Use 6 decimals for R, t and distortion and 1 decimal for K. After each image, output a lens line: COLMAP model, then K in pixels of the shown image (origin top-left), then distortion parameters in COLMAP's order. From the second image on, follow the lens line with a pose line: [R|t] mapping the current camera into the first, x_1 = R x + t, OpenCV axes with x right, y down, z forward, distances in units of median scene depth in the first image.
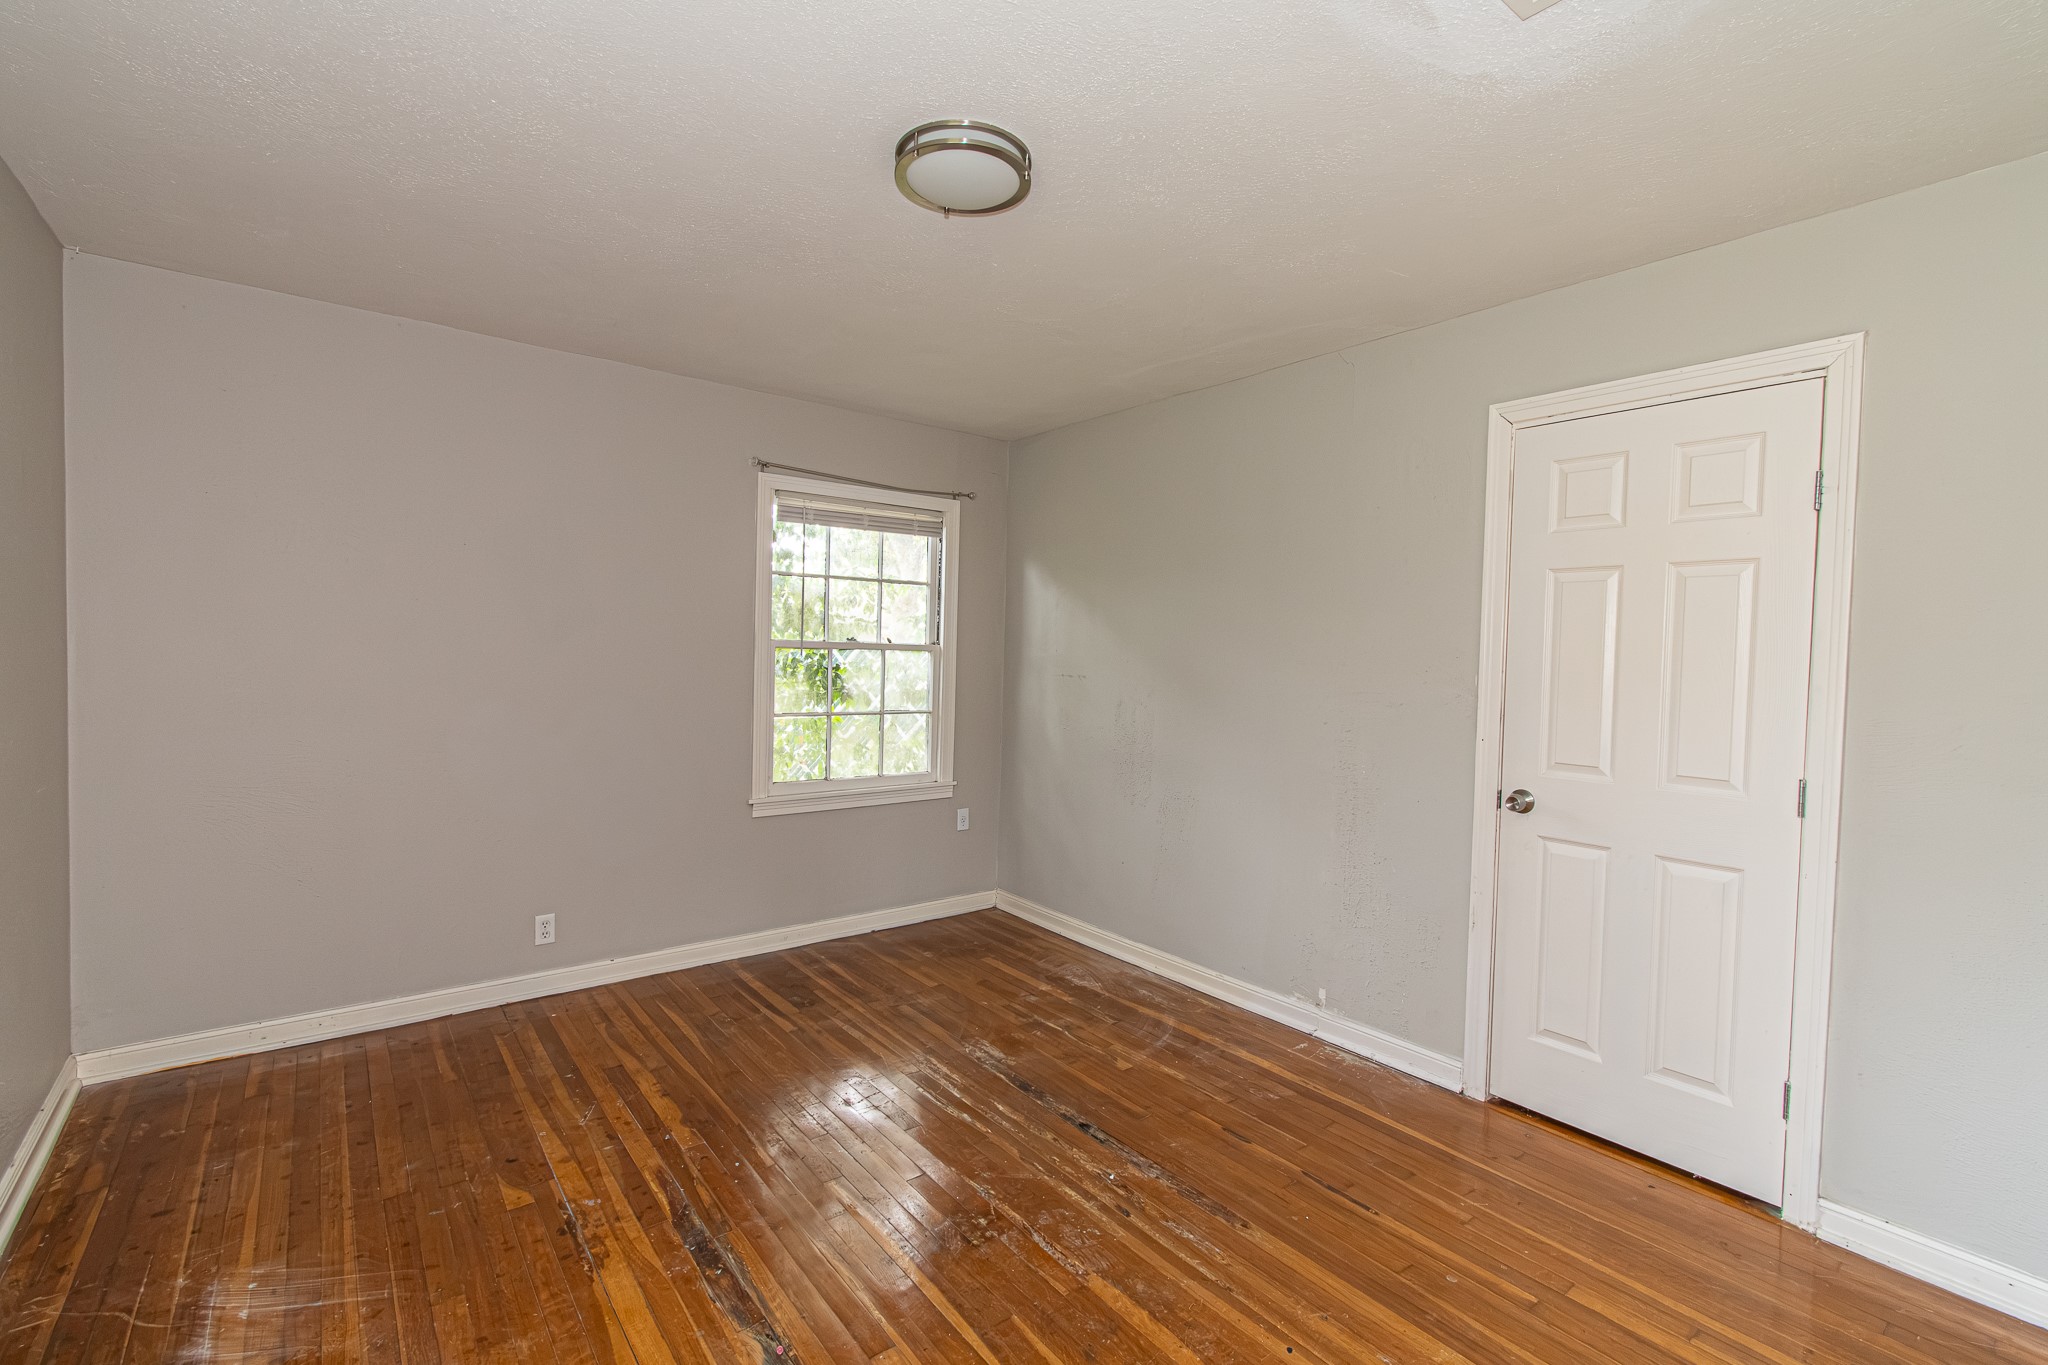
lens RADIAL K [[906.1, 0, 1021.8], [0, 906.1, 673.7], [0, 0, 1]] dist [0.002563, -0.000559]
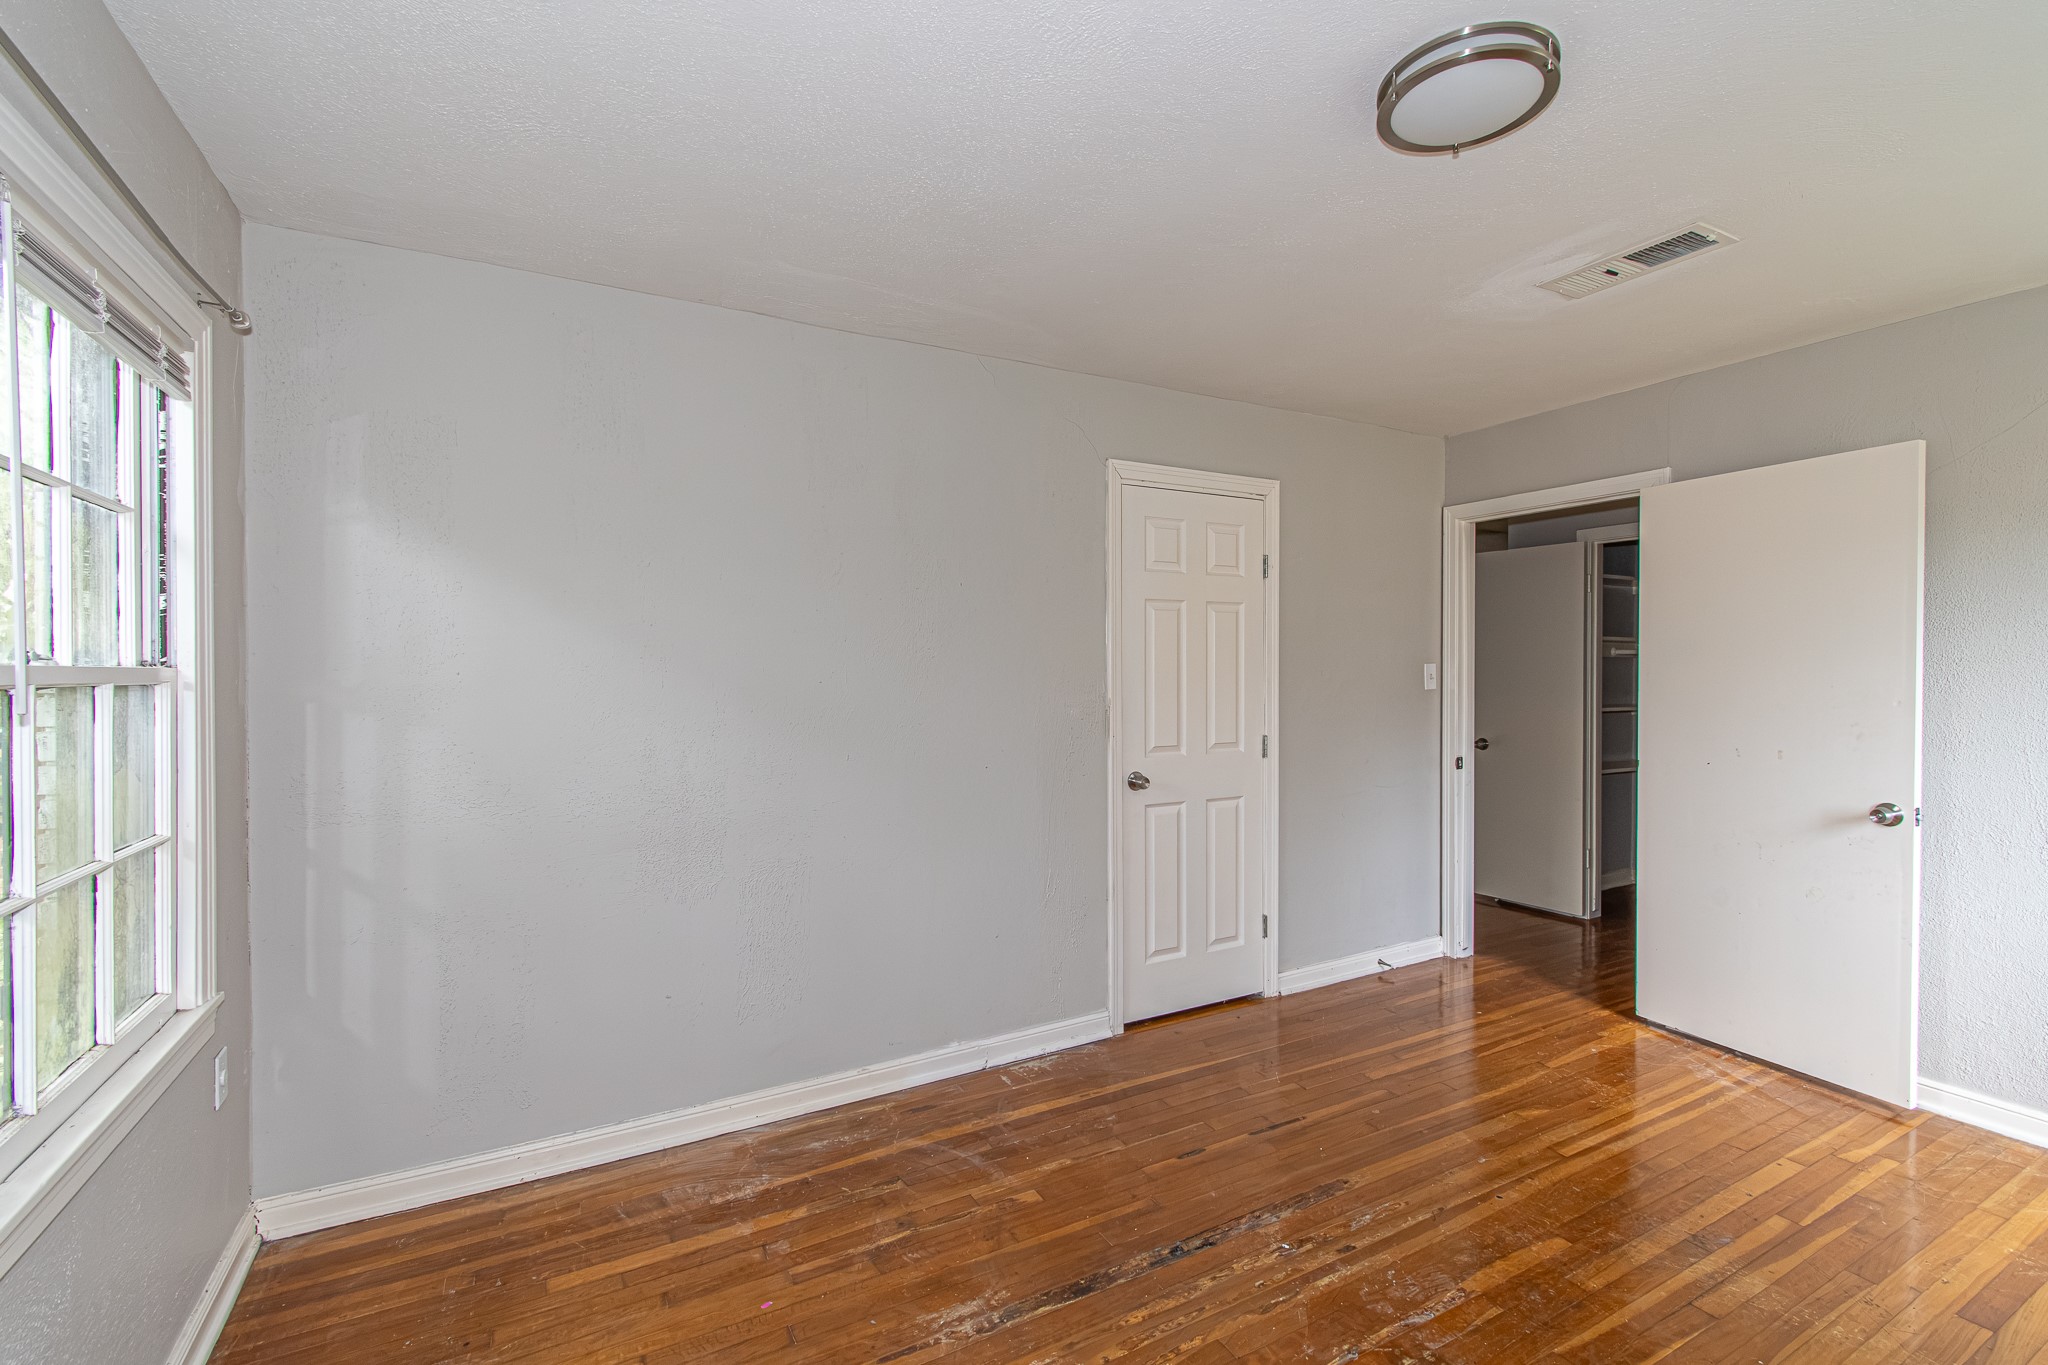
lens RADIAL K [[906.1, 0, 1021.8], [0, 906.1, 673.7], [0, 0, 1]] dist [0.002563, -0.000559]
pose [[0.154165, -0.029527, 0.987604, -0.608257], [0.030476, 0.999220, 0.025117, -0.038262], [-0.987575, 0.026226, 0.154945, 0.814374]]
